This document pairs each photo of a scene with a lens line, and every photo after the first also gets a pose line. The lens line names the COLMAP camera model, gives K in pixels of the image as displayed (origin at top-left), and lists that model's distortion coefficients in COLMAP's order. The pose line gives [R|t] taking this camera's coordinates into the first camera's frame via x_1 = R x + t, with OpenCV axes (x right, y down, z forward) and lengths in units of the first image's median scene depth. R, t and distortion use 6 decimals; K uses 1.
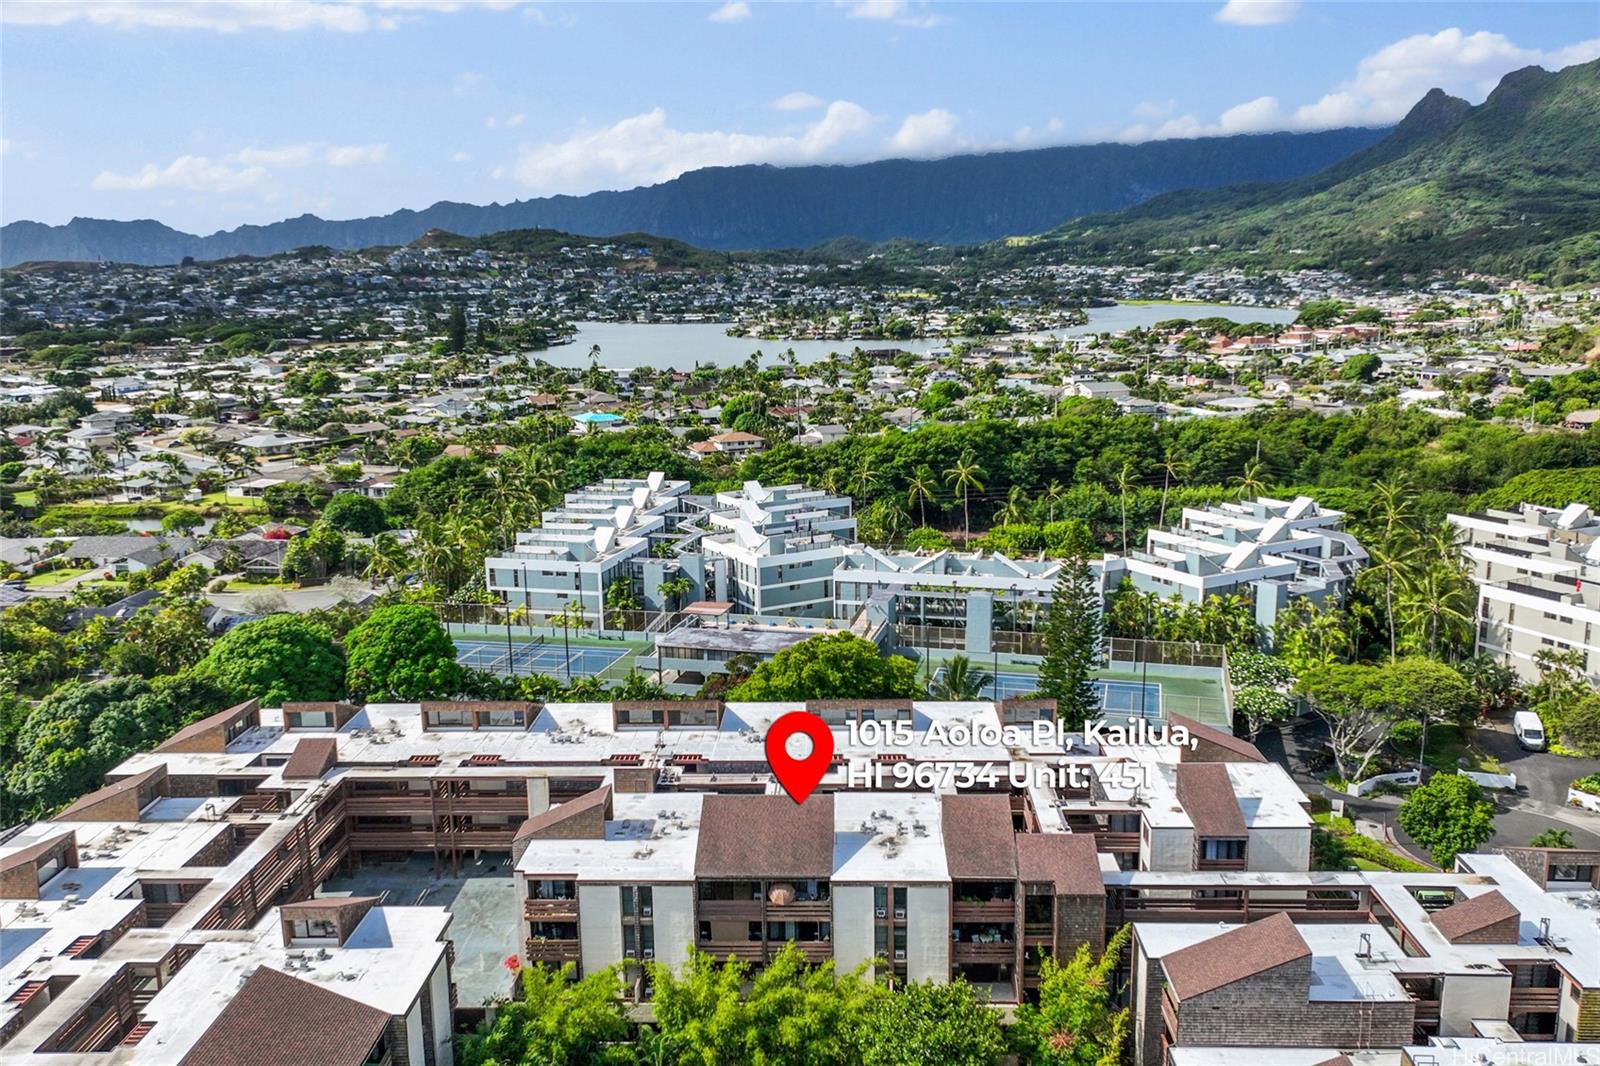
lens RADIAL K [[1329.8, 0, 800.0], [0, 1329.8, 533.0], [0, 0, 1]] dist [0.011842, 0.000154]
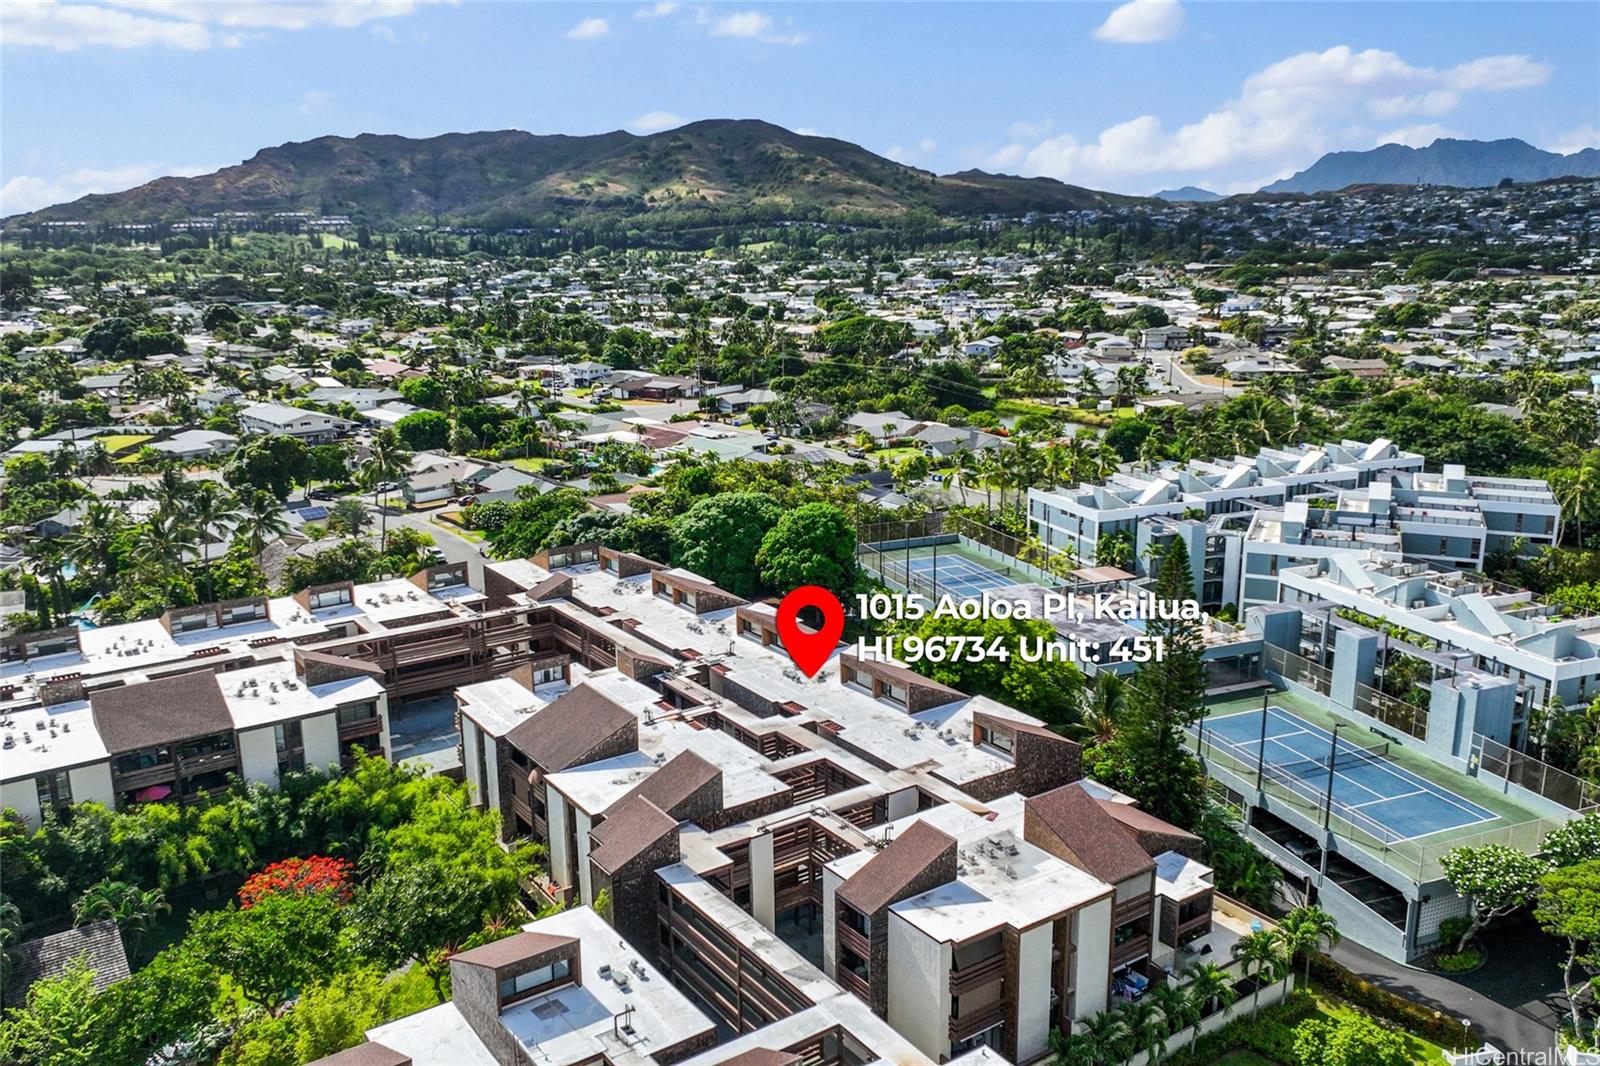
lens RADIAL K [[1329.8, 0, 800.0], [0, 1329.8, 533.0], [0, 0, 1]] dist [0.011842, 0.000154]
pose [[0.597125, 0.197293, -0.777507, 0.842451], [-0.155830, 0.979346, 0.128833, -0.093610], [0.786866, 0.044230, 0.615537, 0.430128]]
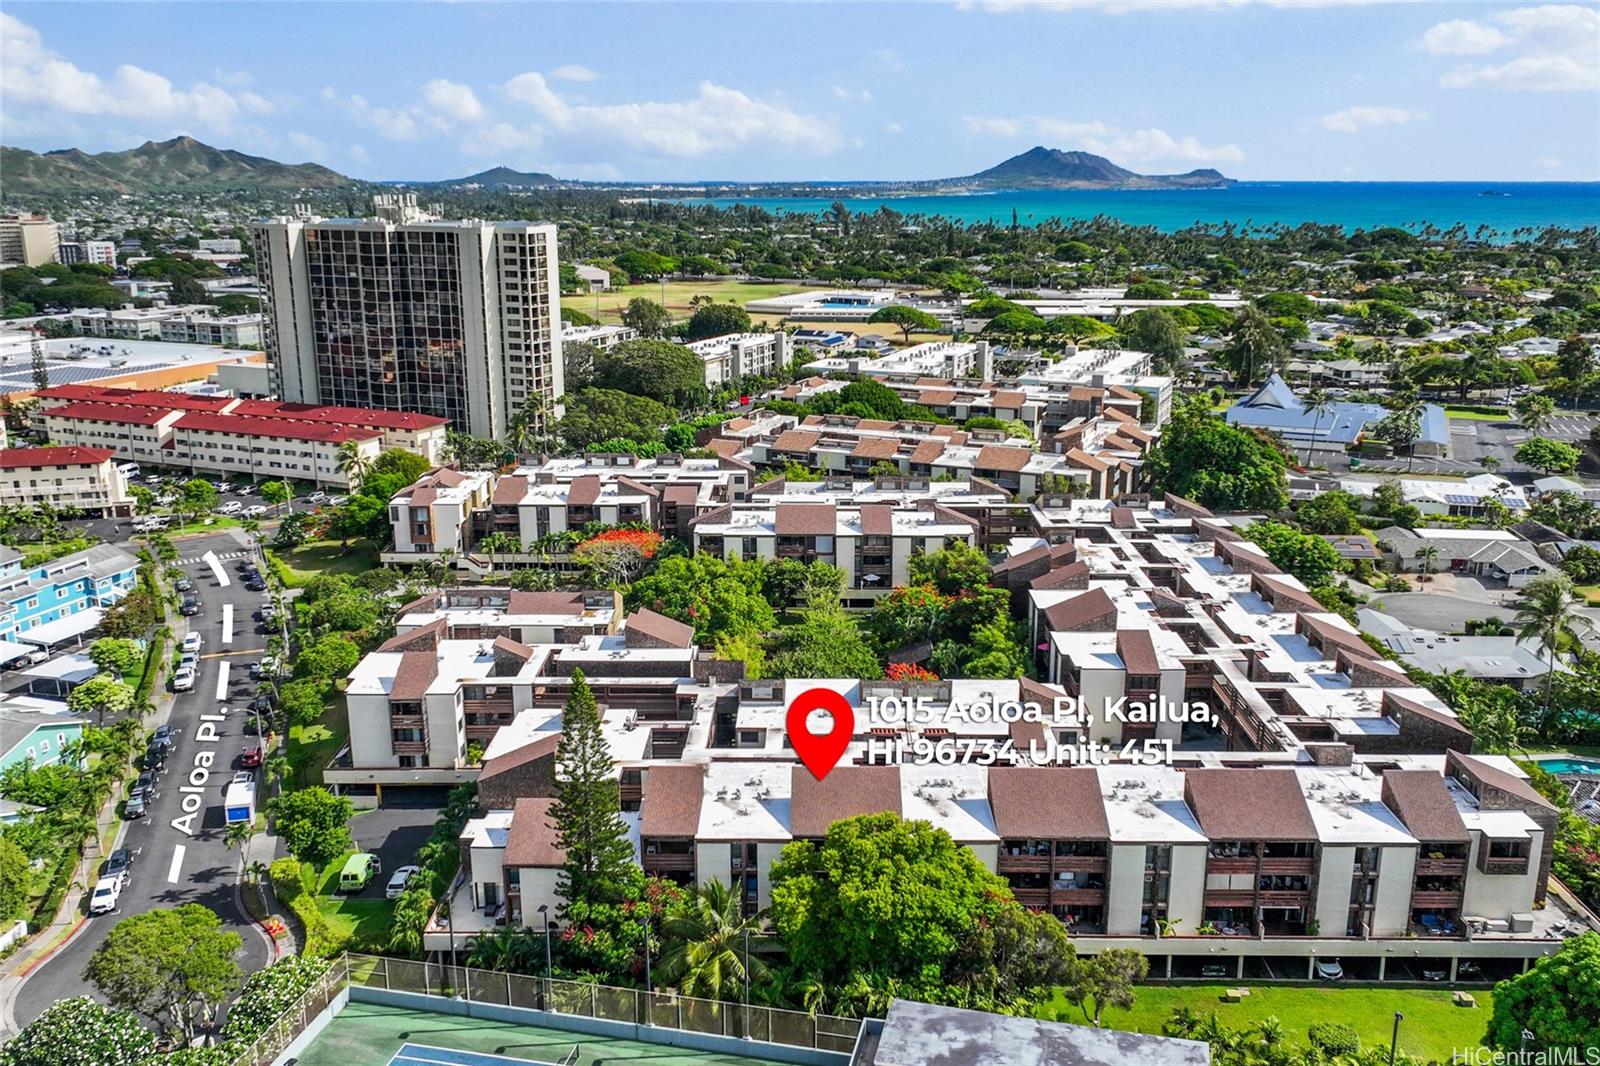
lens RADIAL K [[1372.0, 0, 800.0], [0, 1372.0, 533.0], [0, 0, 1]] dist [0.011218, -0.009926]
pose [[-0.999386, 0.024164, -0.025384, 0.117216], [0.010334, 0.895277, 0.445390, -0.569053], [0.033488, 0.444854, -0.894977, 2.130471]]
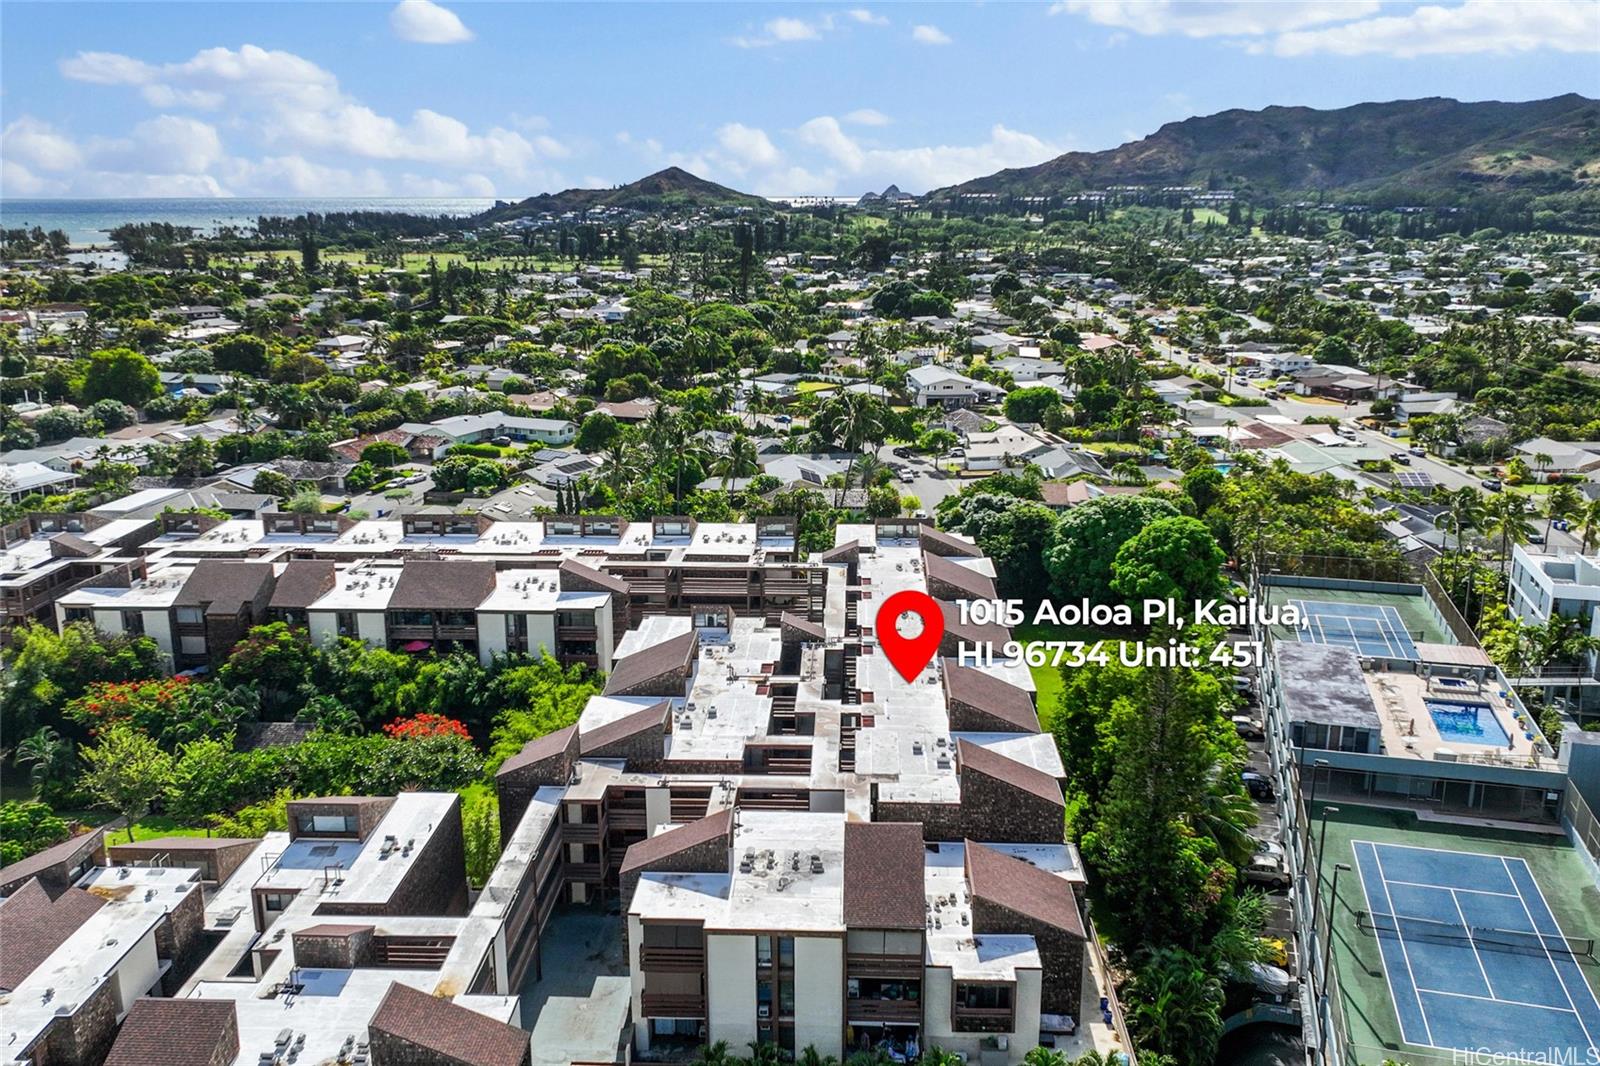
lens RADIAL K [[1357.4, 0, 800.0], [0, 1357.4, 533.0], [0, 0, 1]] dist [0.011036, -0.008995]
pose [[-0.004501, 0.259557, -0.965717, 1.048735], [-0.197205, 0.946531, 0.255320, -0.209215], [0.980352, 0.191594, 0.046926, 0.970619]]
